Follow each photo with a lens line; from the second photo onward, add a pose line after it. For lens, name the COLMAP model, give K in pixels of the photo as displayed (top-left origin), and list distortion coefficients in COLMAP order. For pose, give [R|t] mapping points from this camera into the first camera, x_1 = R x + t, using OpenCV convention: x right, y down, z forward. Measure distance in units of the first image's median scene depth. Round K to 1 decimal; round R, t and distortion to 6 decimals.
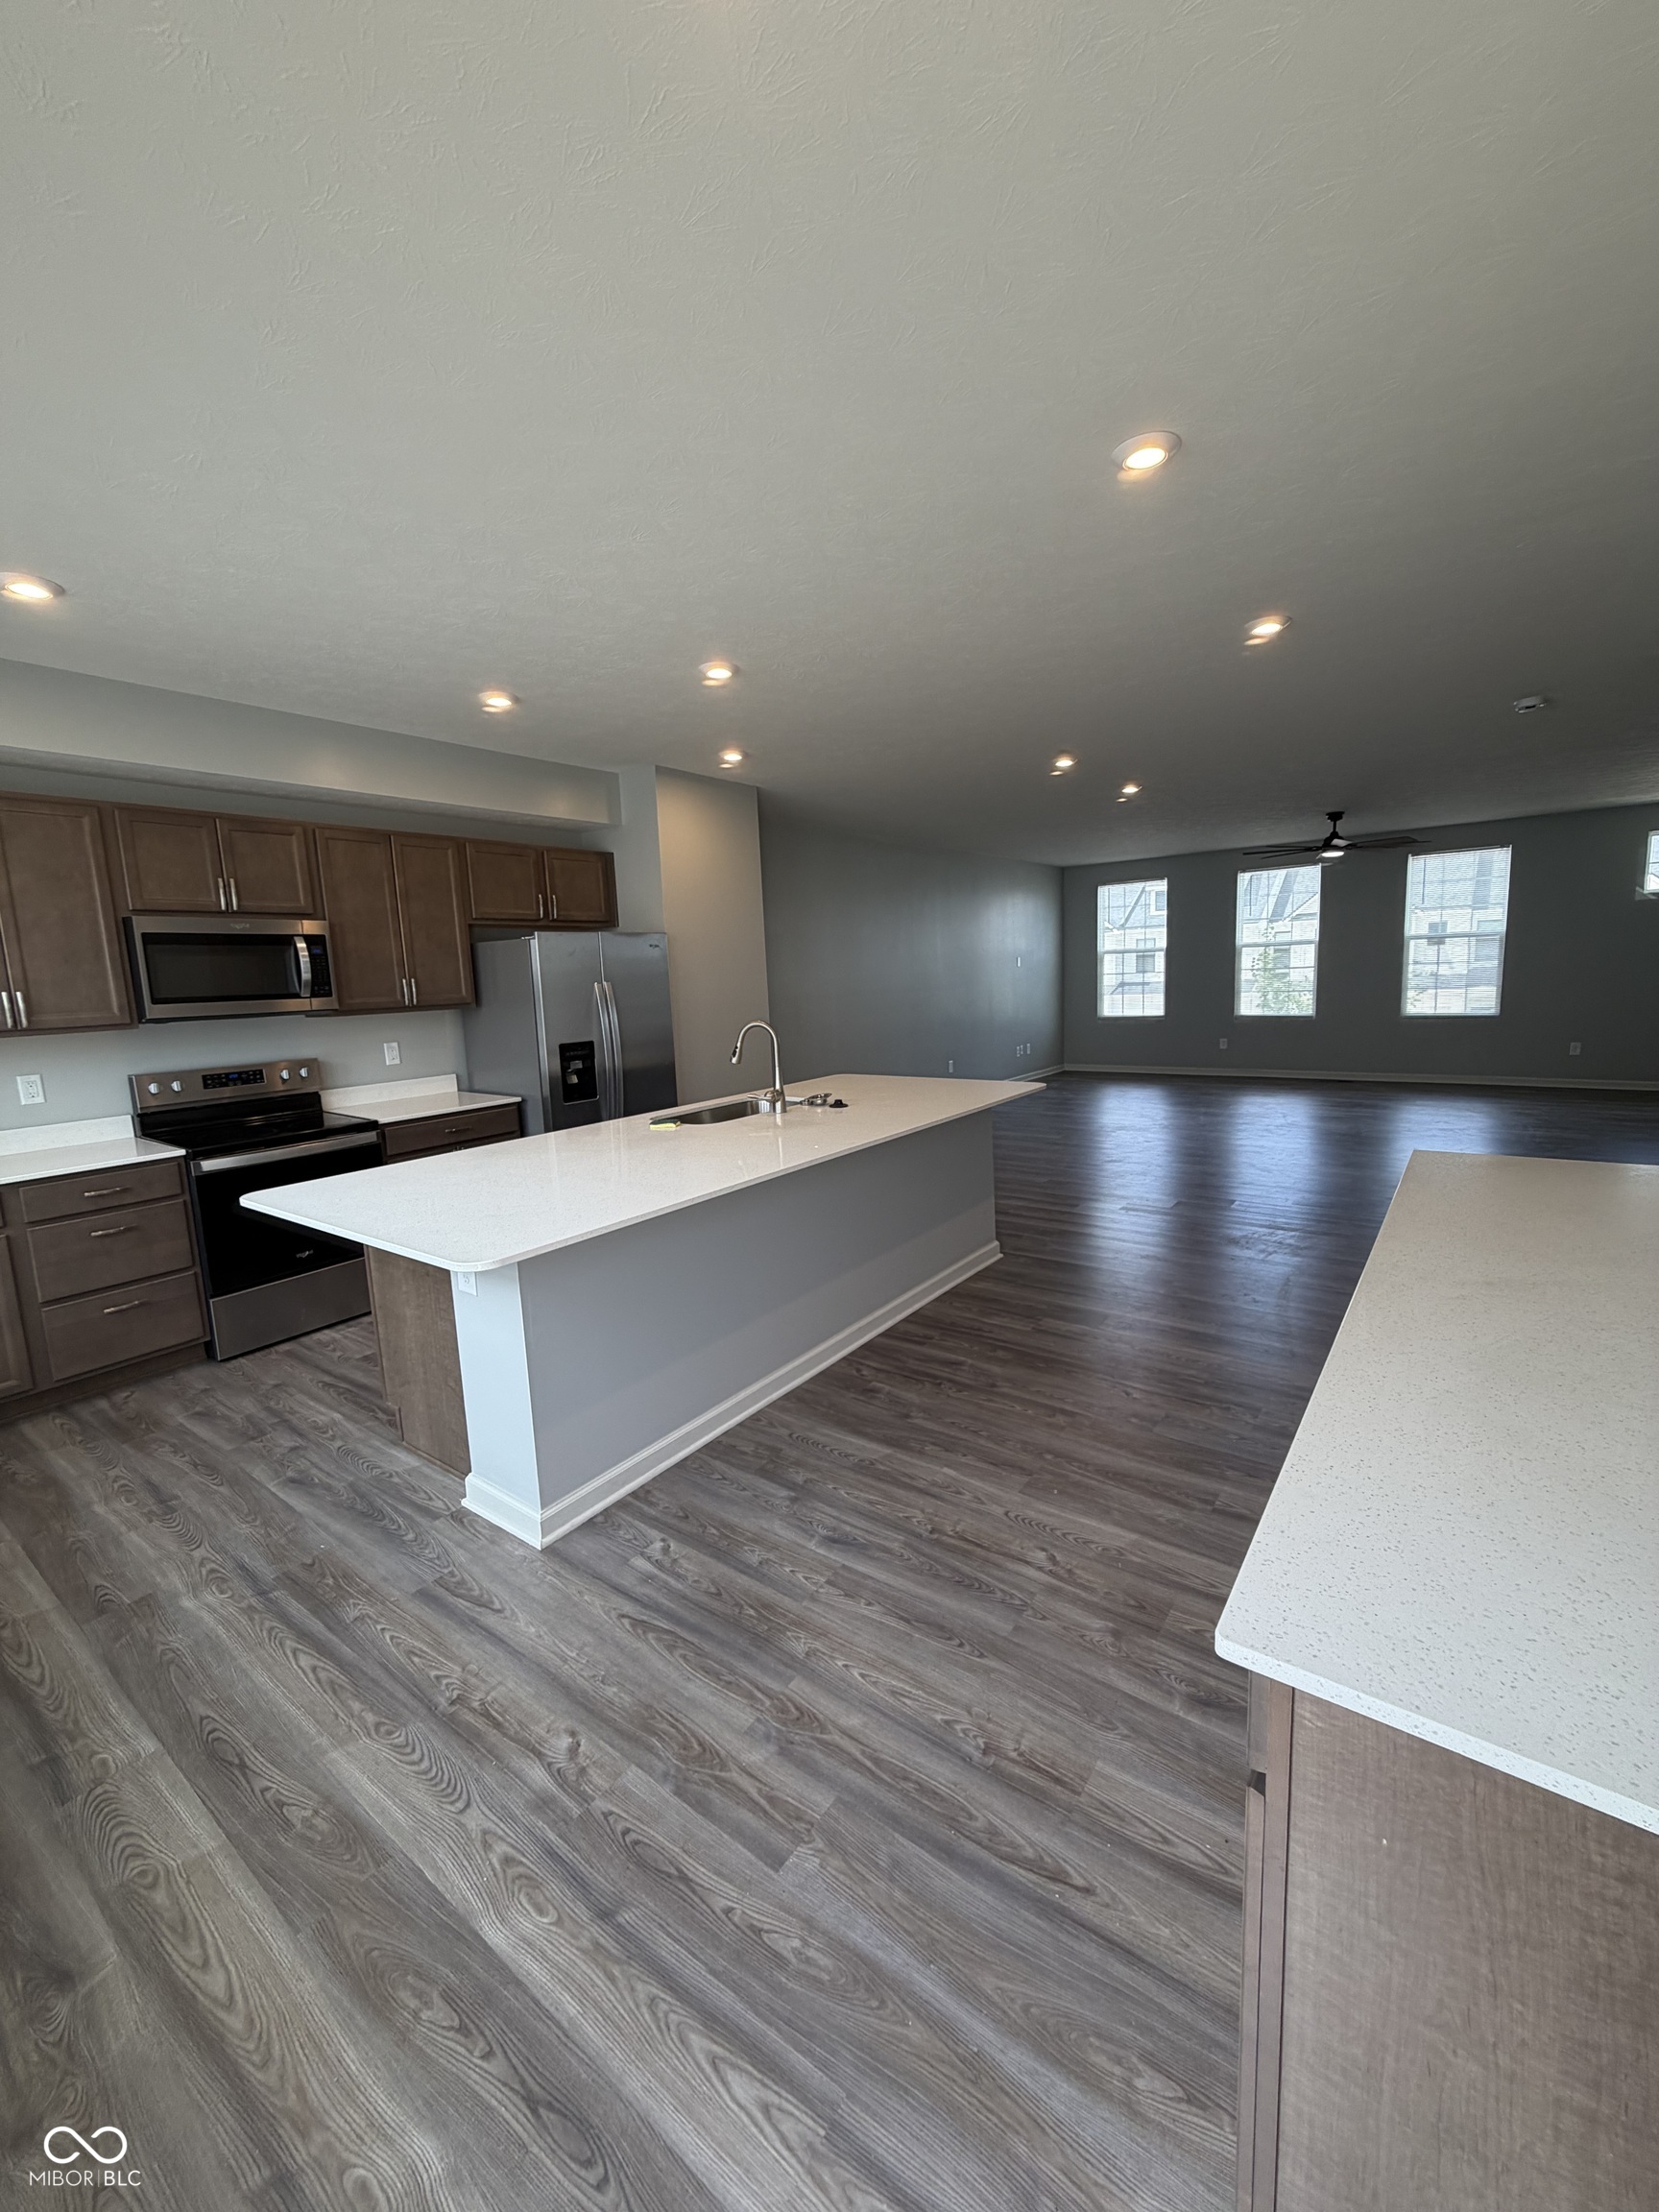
lens RADIAL K [[882.5, 0, 836.1], [0, 882.5, 1094.4], [0, 0, 1]] dist [0.004694, 0.000269]
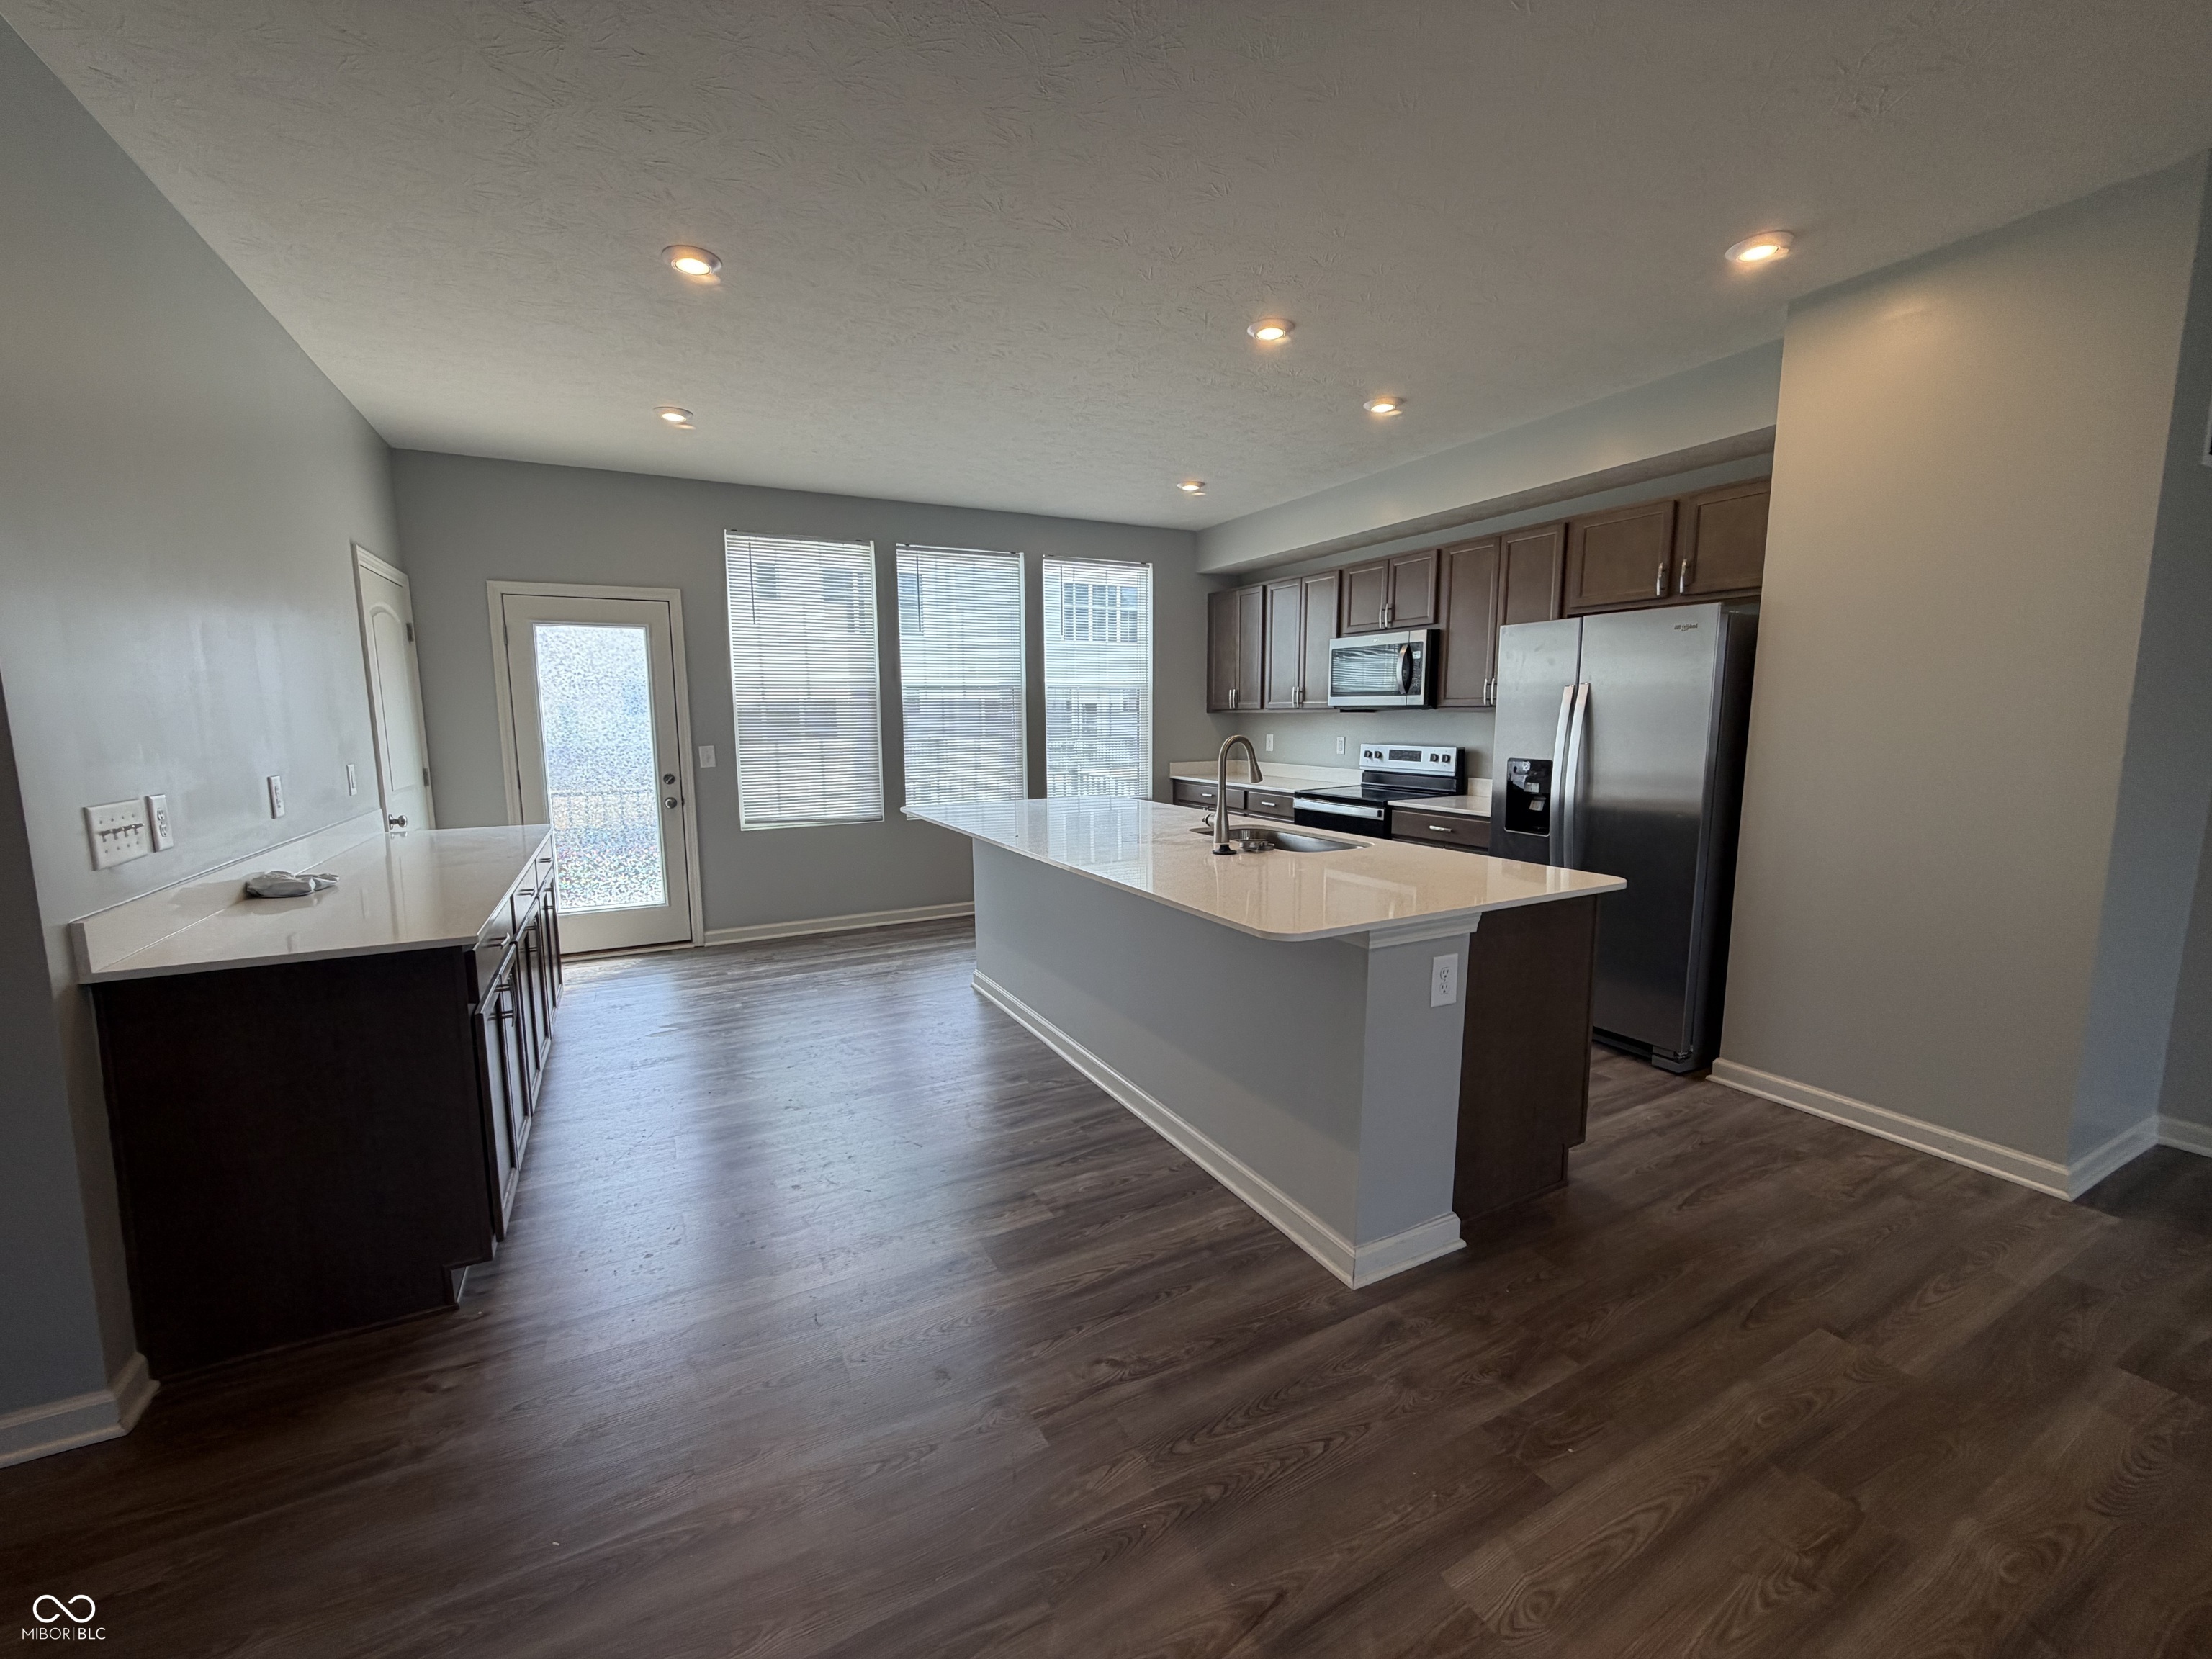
lens RADIAL K [[882.5, 0, 1110.8], [0, 882.5, 829.3], [0, 0, 1]] dist [0.004694, 0.000269]
pose [[-0.425252, 0.170688, -0.888834, 1.577732], [-0.093386, 0.968540, 0.230673, -0.388819], [0.900244, 0.181098, -0.395934, 2.589960]]
